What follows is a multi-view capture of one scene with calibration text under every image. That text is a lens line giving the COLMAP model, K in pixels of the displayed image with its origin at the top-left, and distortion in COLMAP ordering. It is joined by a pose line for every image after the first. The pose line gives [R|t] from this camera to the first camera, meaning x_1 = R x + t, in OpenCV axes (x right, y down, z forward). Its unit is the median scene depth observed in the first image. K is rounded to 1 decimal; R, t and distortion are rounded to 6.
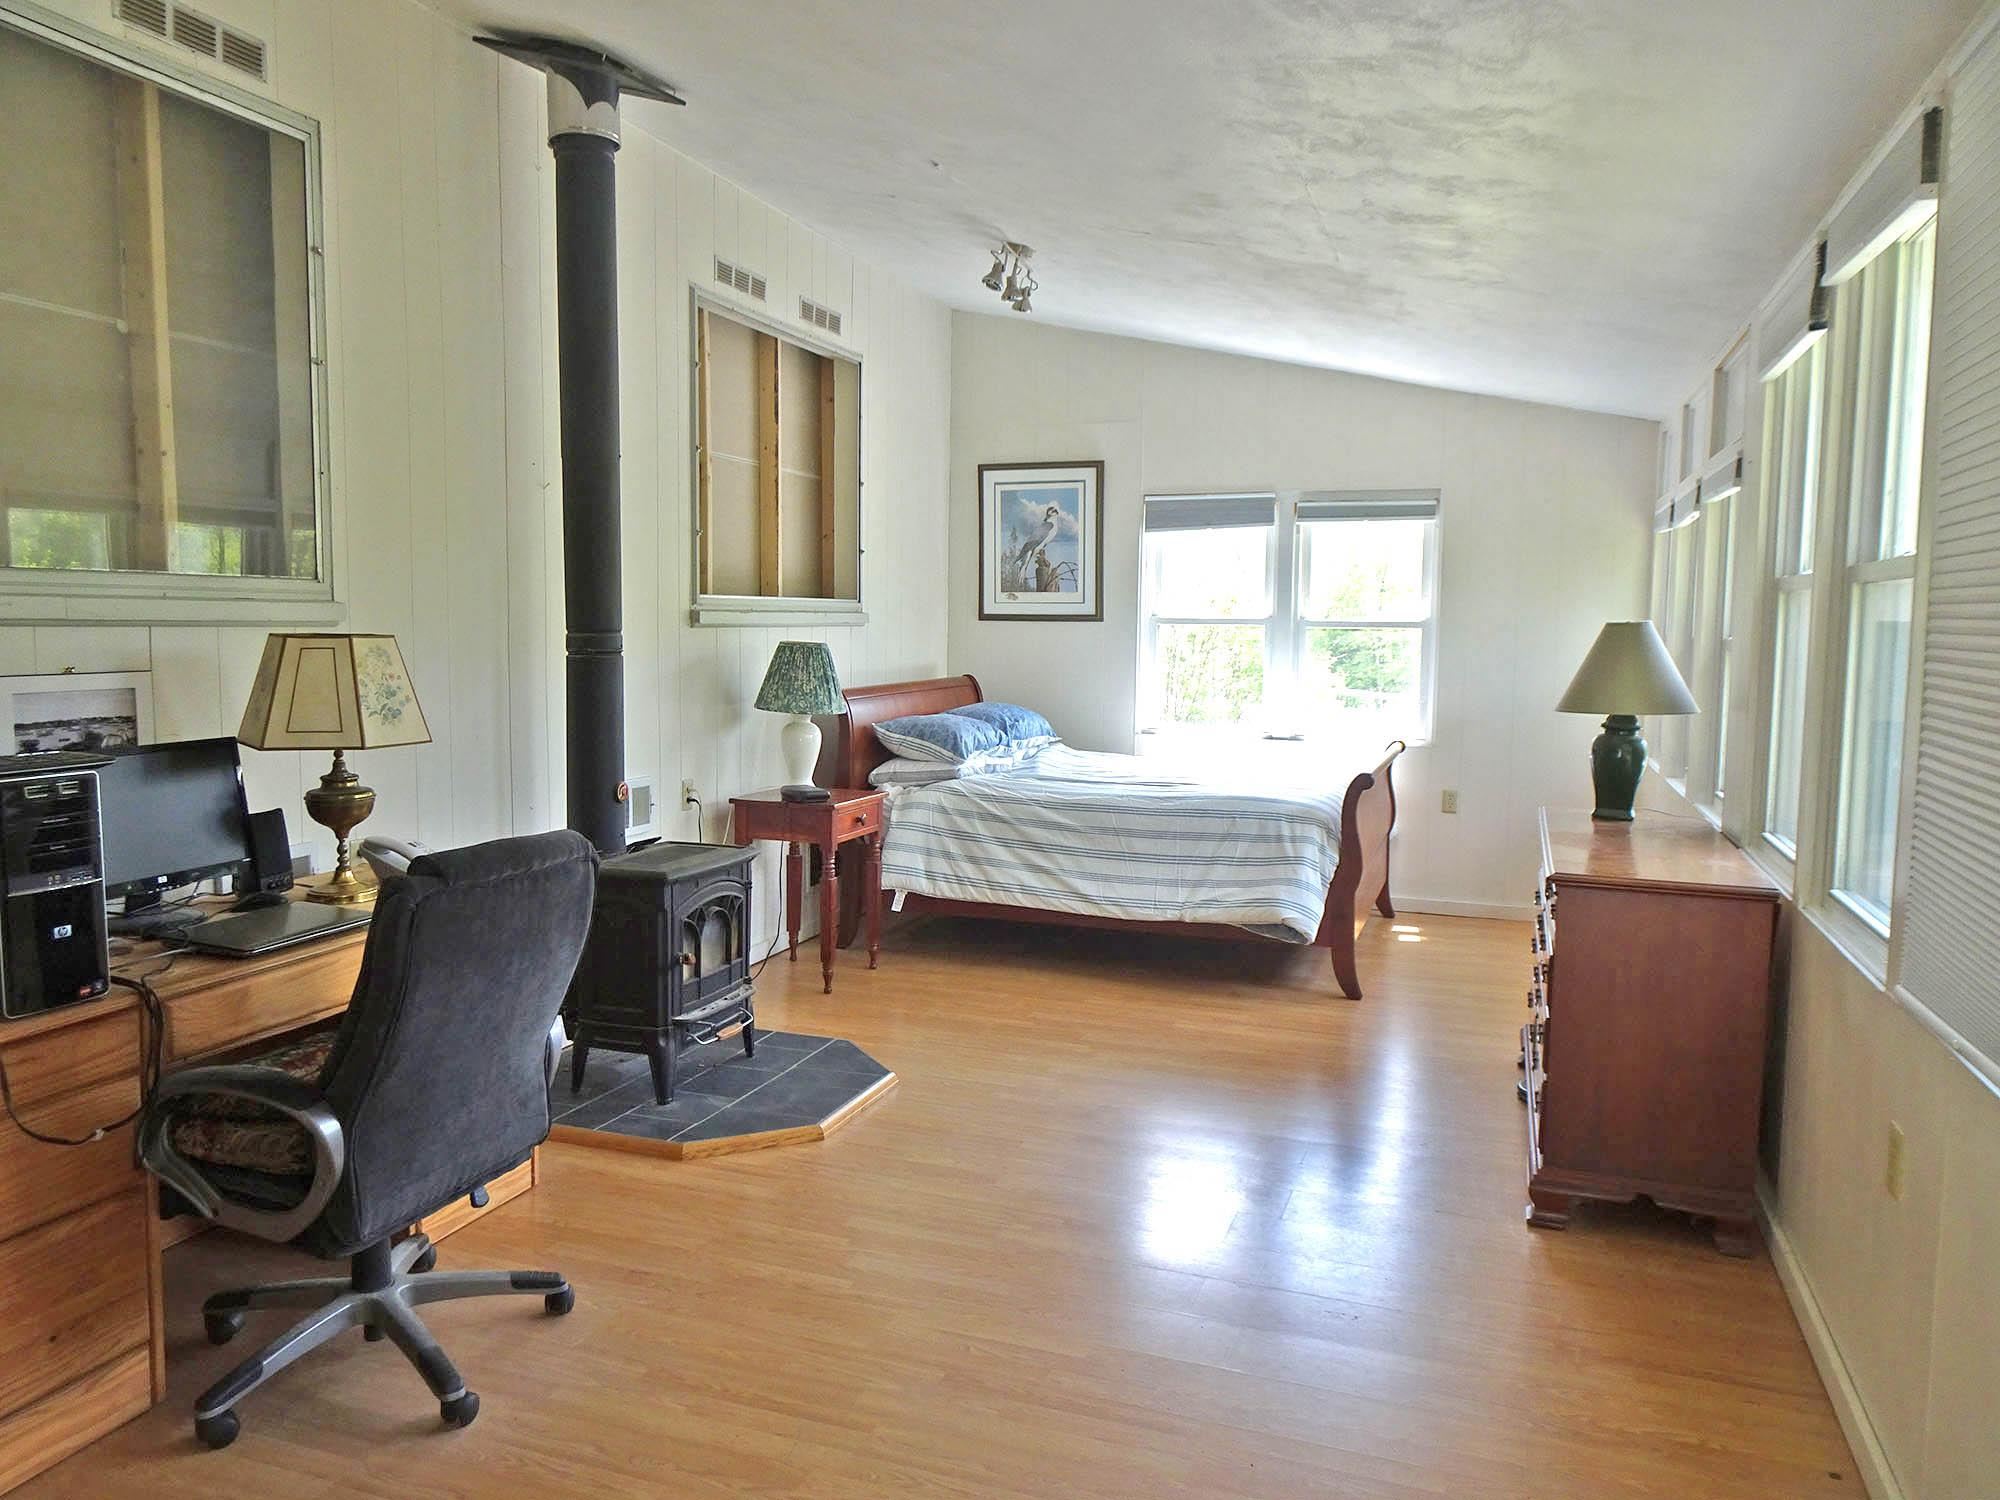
lens RADIAL K [[1468.4, 0, 984.7], [0, 1468.4, 753.5], [0, 0, 1]] dist [0.002401, 0.007830]
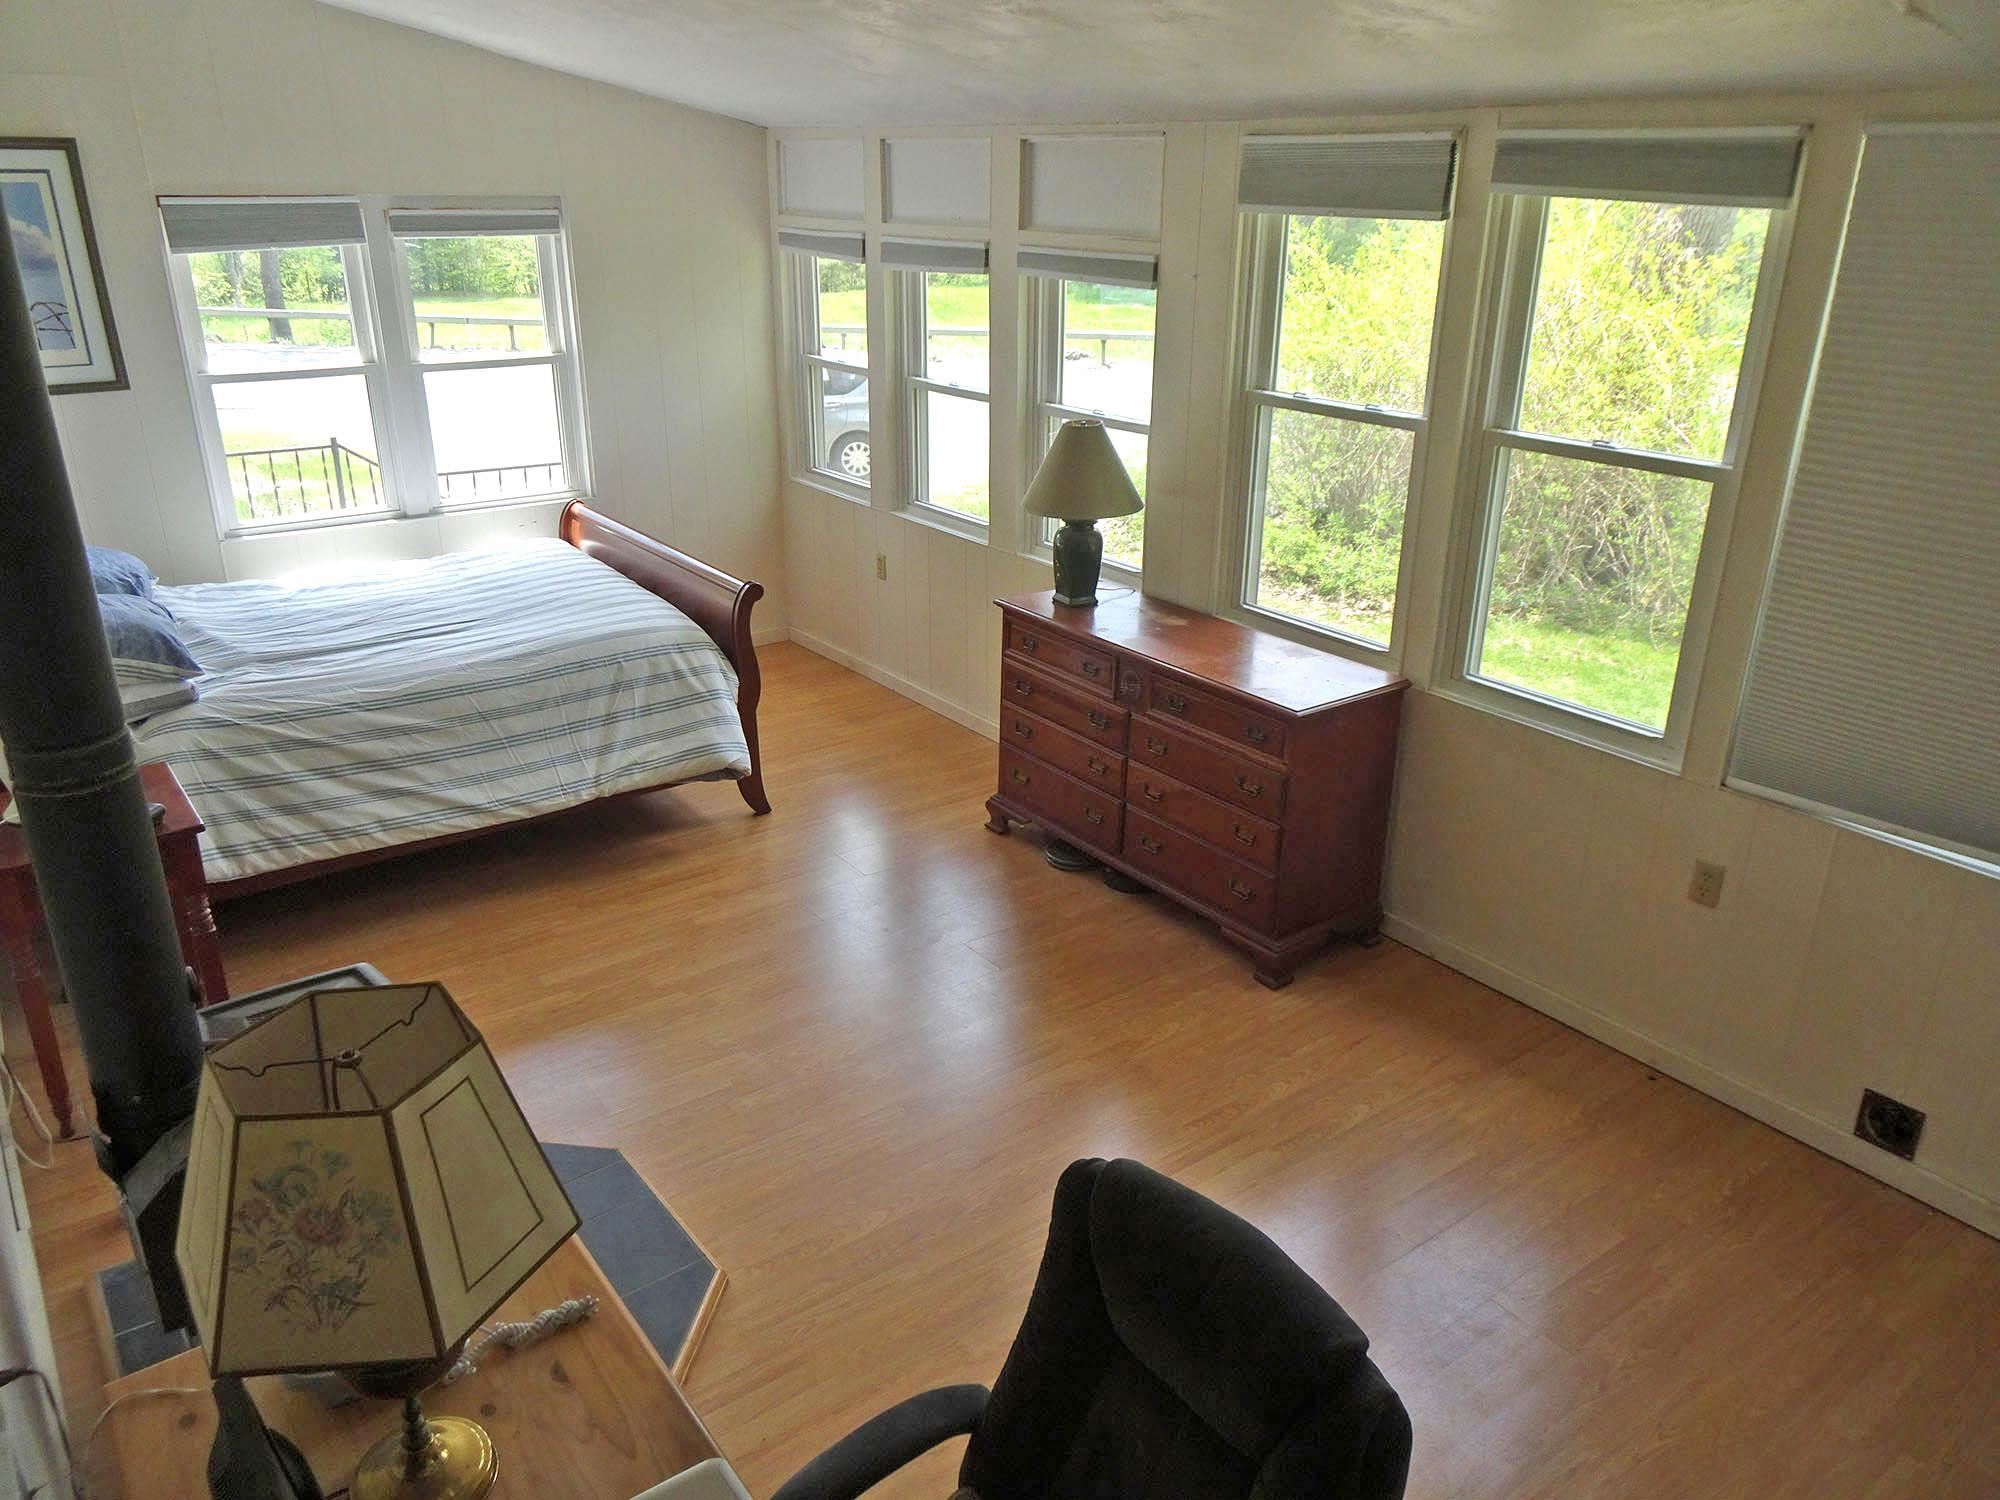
lens RADIAL K [[1468.4, 0, 1000.5], [0, 1468.4, 744.5], [0, 0, 1]] dist [0.002401, 0.007830]
pose [[0.523868, -0.320158, 0.789342, -0.385793], [0.065864, 0.939127, 0.337199, -0.177202], [-0.849249, -0.124658, 0.513066, 0.356107]]
